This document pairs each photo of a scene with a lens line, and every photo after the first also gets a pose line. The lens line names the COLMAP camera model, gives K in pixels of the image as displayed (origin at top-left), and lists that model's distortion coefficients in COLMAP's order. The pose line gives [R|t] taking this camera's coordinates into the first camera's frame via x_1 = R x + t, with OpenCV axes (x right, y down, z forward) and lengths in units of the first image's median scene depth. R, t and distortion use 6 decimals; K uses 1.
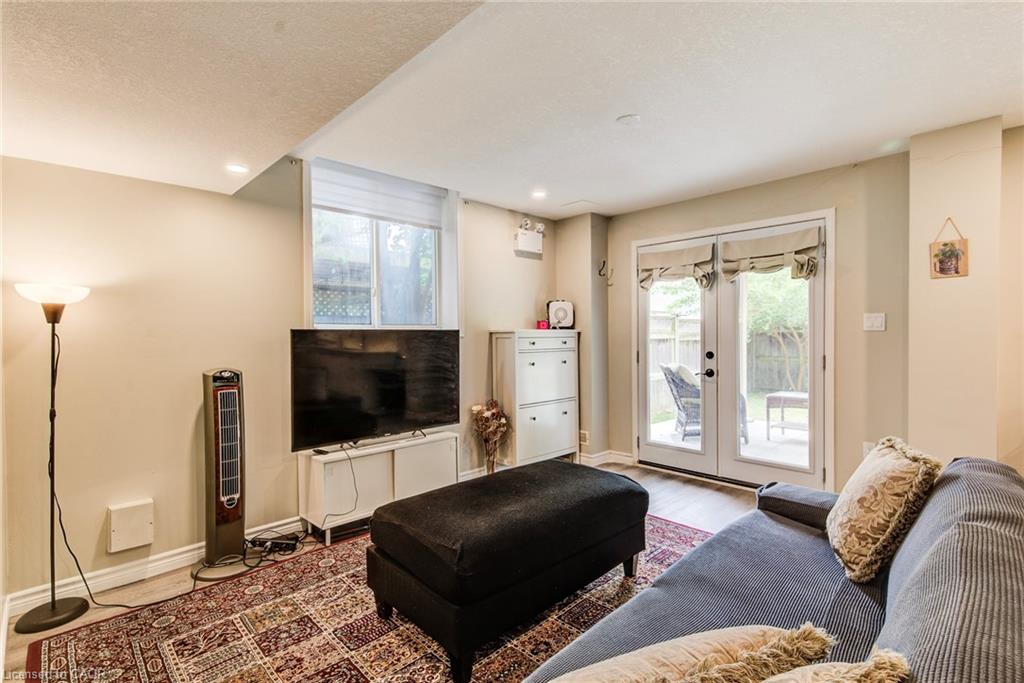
lens RADIAL K [[481.9, 0, 517.3], [0, 481.9, 340.8], [0, 0, 1]] dist [0.024961, 0.000281]
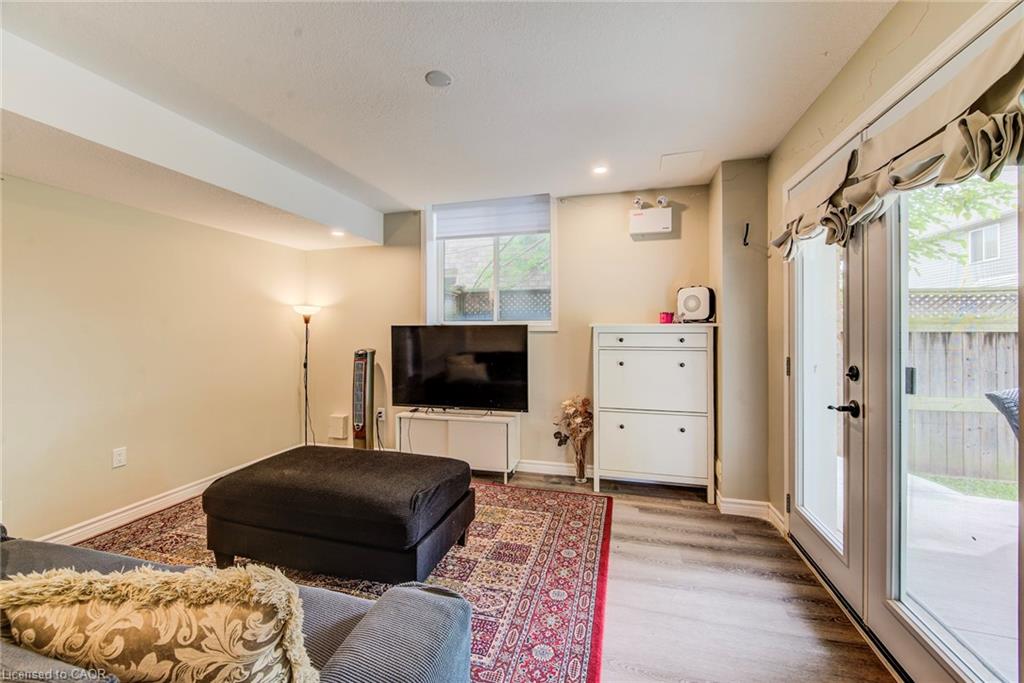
lens RADIAL K [[400.1, 0, 513.7], [0, 400.1, 329.9], [0, 0, 1]] dist [-0.000836, -0.000072]
pose [[0.508158, 0.008985, -0.861217, 0.524651], [-0.011219, 0.999930, 0.003812, -0.012654], [0.861191, 0.007725, 0.508223, 0.439463]]
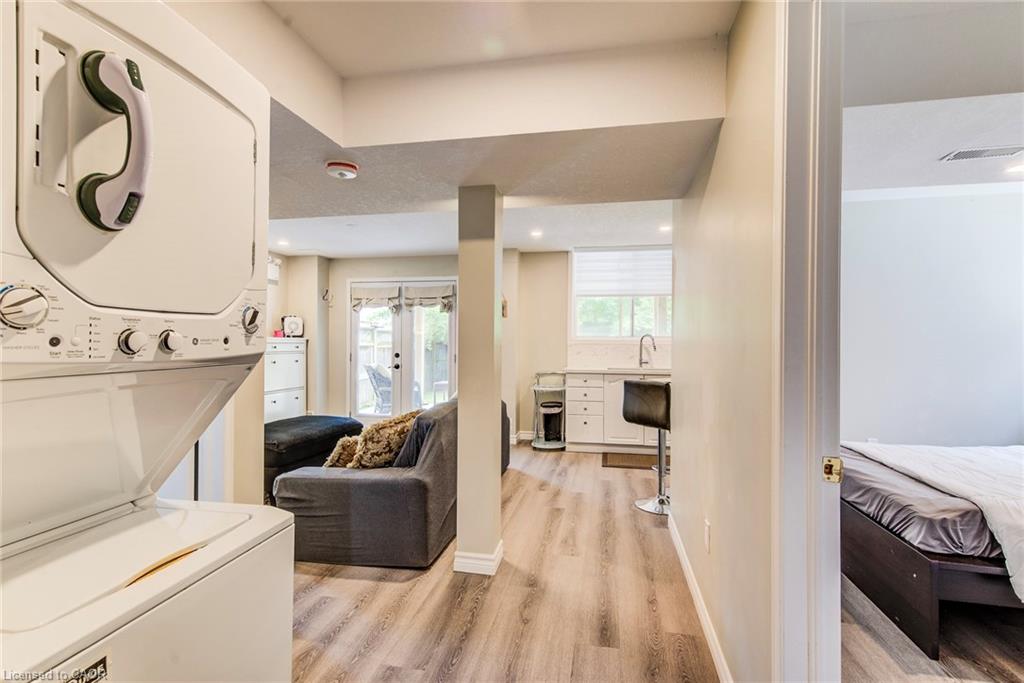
lens RADIAL K [[487.7, 0, 512.0], [0, 487.7, 341.5], [0, 0, 1]] dist [0.014015, 0.000299]
pose [[0.827592, 0.014747, 0.561137, -0.180817], [-0.005587, 0.999822, -0.018035, 0.009509], [-0.561303, 0.011790, 0.827527, -0.512341]]
